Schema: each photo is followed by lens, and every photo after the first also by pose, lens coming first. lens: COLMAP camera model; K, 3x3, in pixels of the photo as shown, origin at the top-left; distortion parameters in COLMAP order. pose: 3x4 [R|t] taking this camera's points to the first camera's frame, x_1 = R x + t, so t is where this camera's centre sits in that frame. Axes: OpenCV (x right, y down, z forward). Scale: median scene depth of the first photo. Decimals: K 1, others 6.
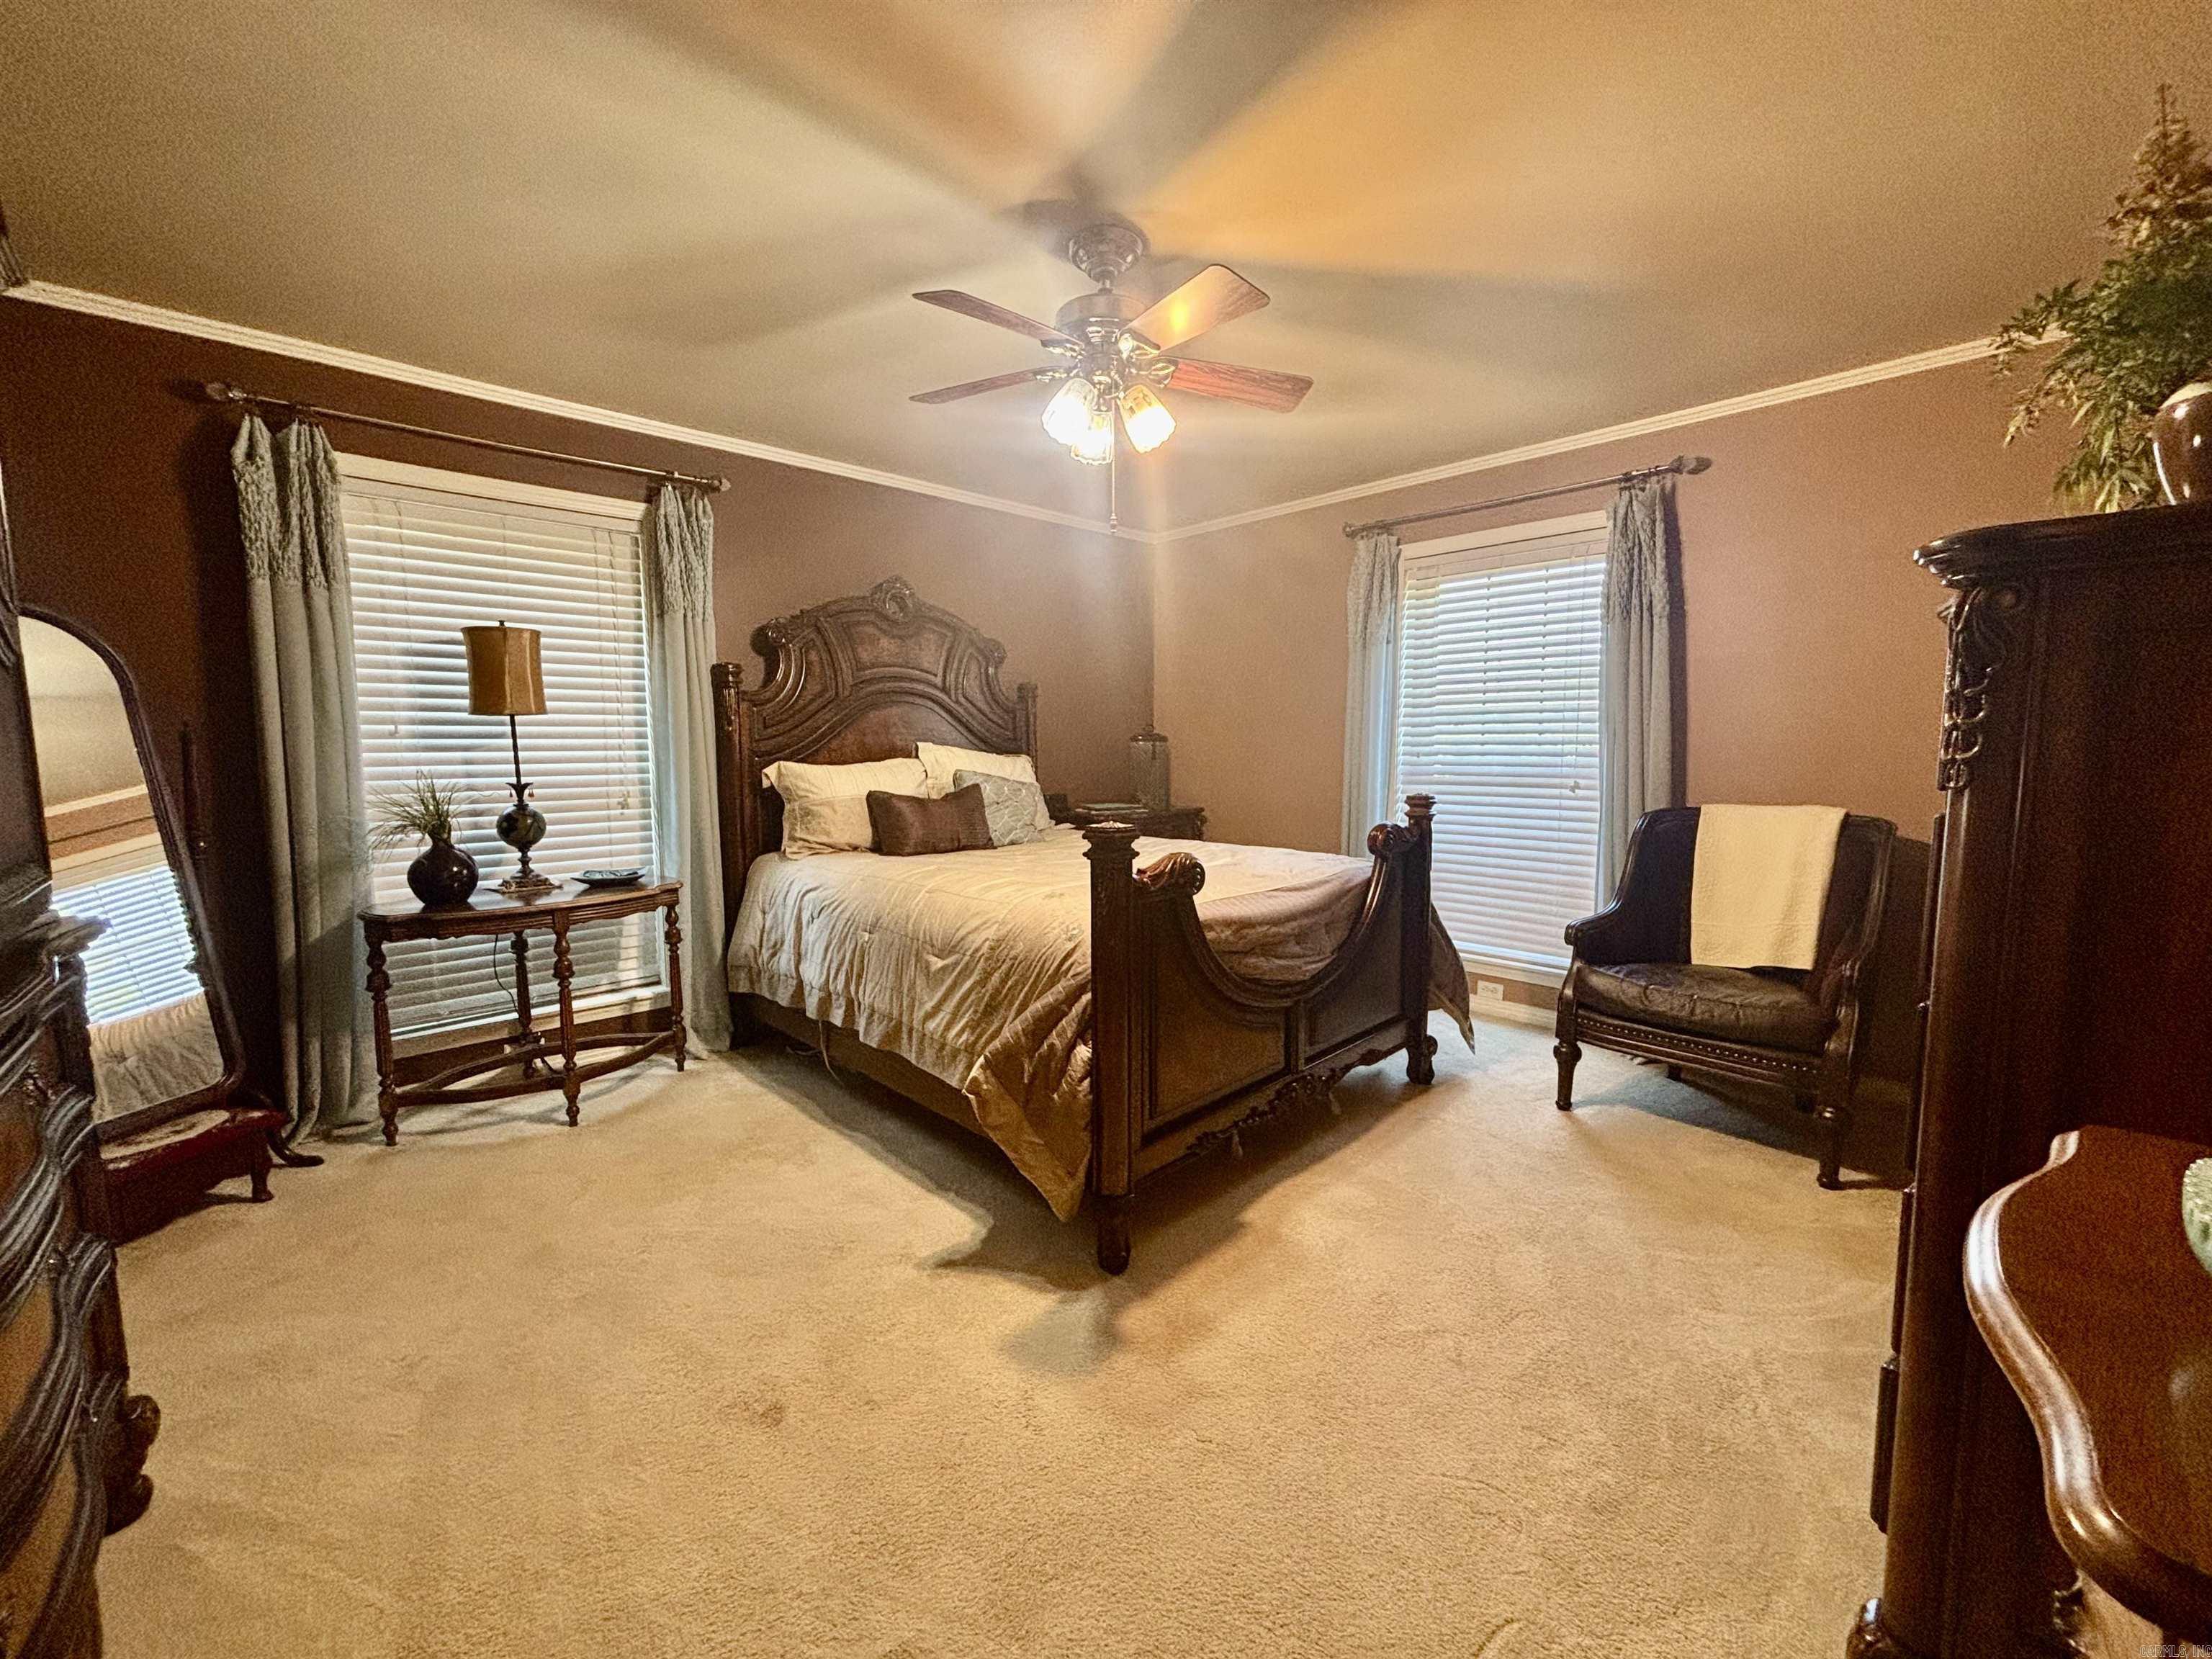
lens RADIAL K [[874.9, 0, 1109.4], [0, 874.9, 823.2], [0, 0, 1]] dist [-0.006715, -0.000336]
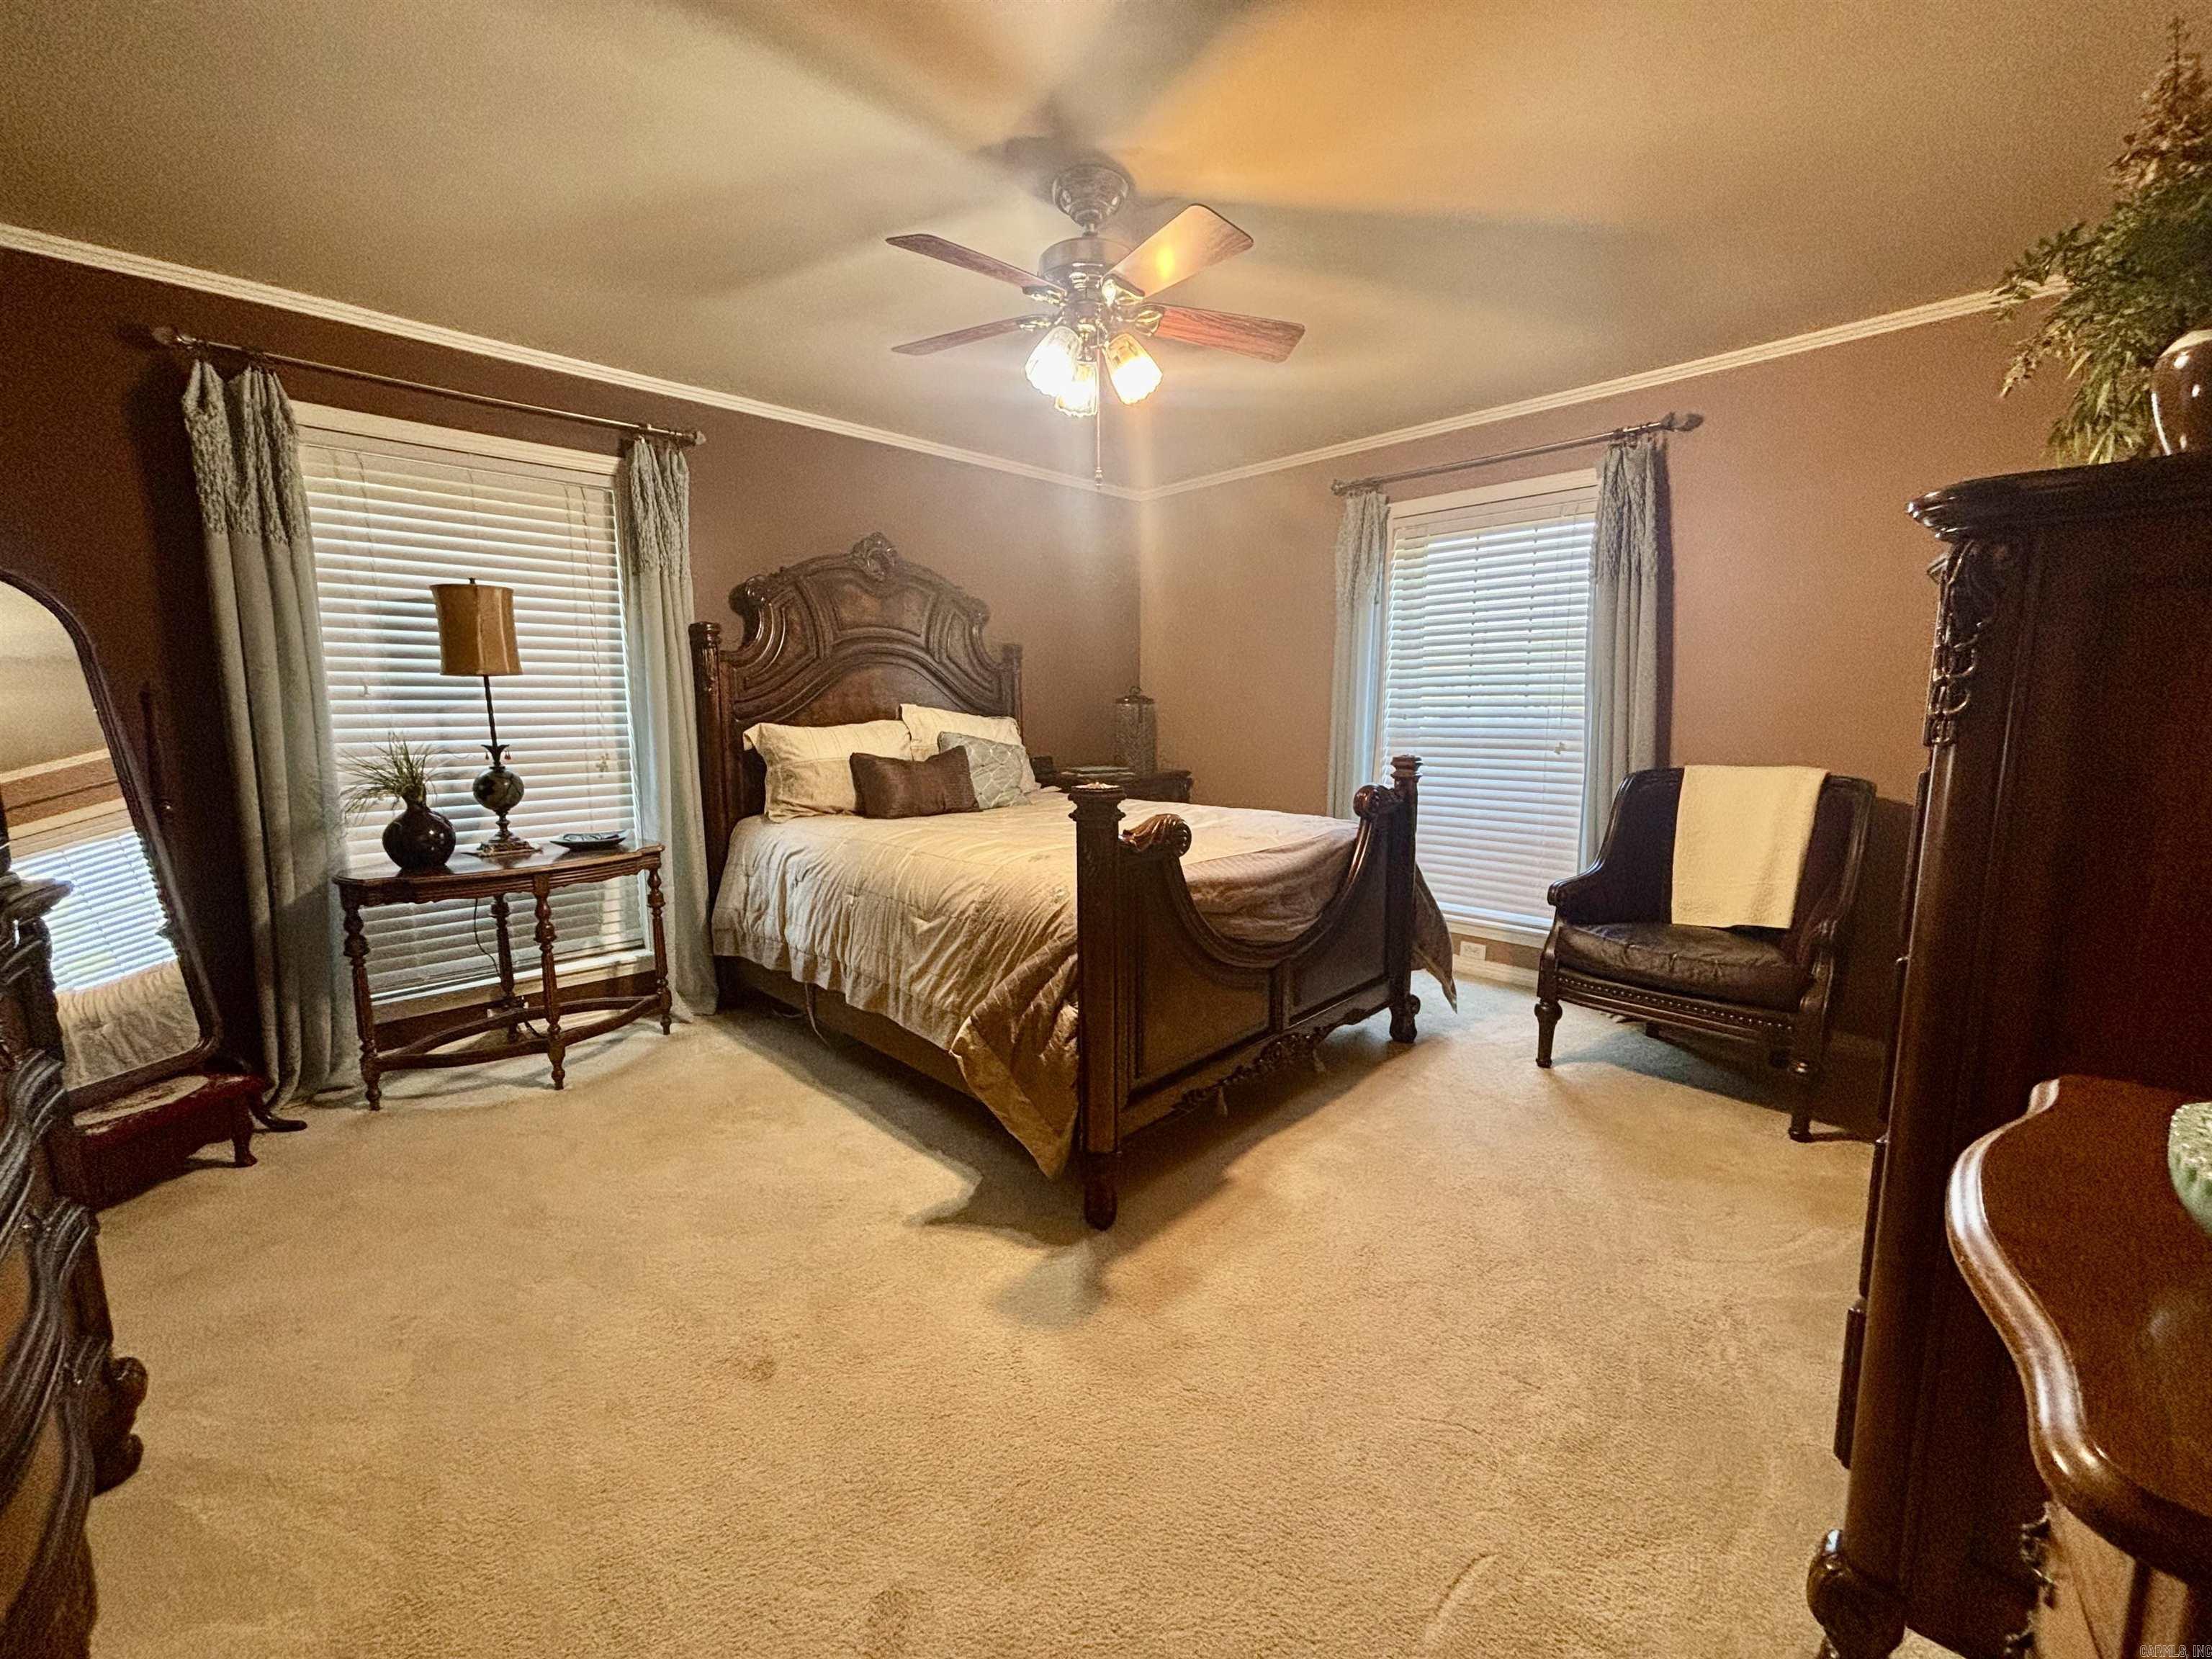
lens RADIAL K [[874.9, 0, 1109.3], [0, 874.9, 821.9], [0, 0, 1]] dist [-0.006715, -0.000336]
pose [[0.999878, -0.002203, 0.015445, 0.000473], [0.001590, 0.999216, 0.039554, 0.003224], [-0.015520, -0.039525, 0.999098, 0.005099]]
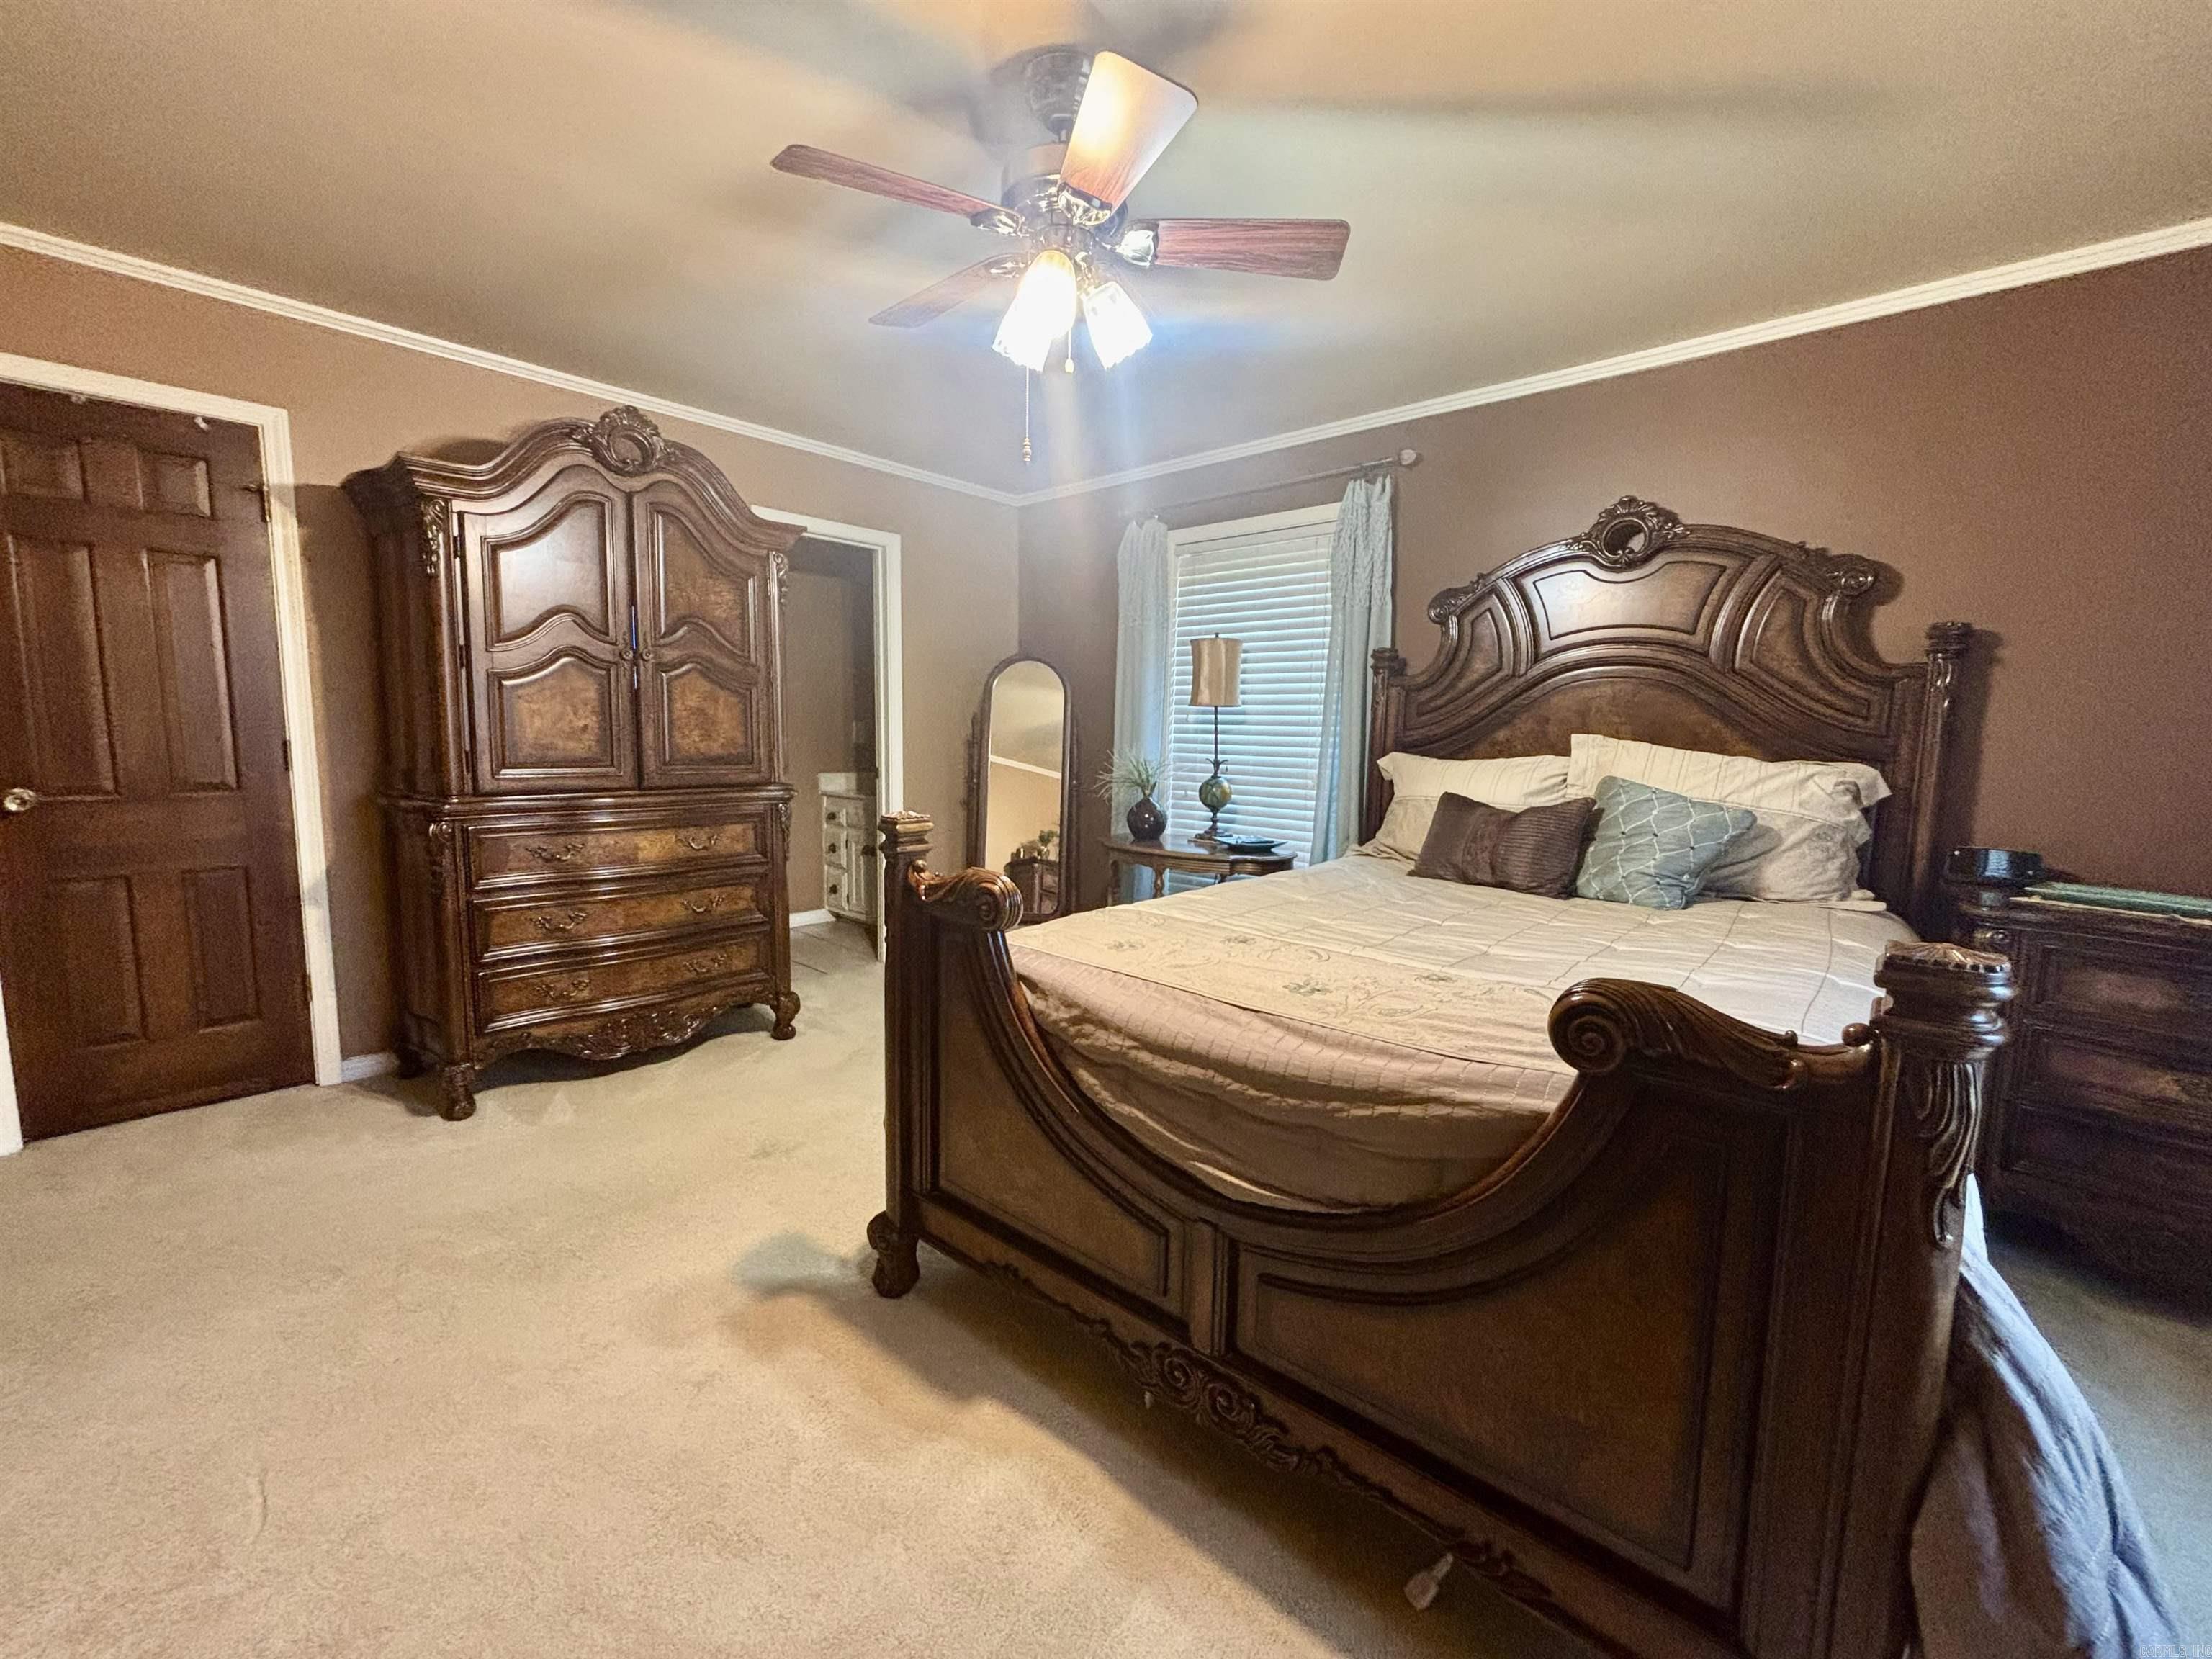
lens RADIAL K [[874.9, 0, 1107.7], [0, 874.9, 831.9], [0, 0, 1]] dist [-0.006715, -0.000336]
pose [[0.083009, 0.122002, -0.989053, 0.746354], [-0.109211, 0.987614, 0.112658, -0.085814], [0.990547, 0.098664, 0.095305, 0.921907]]
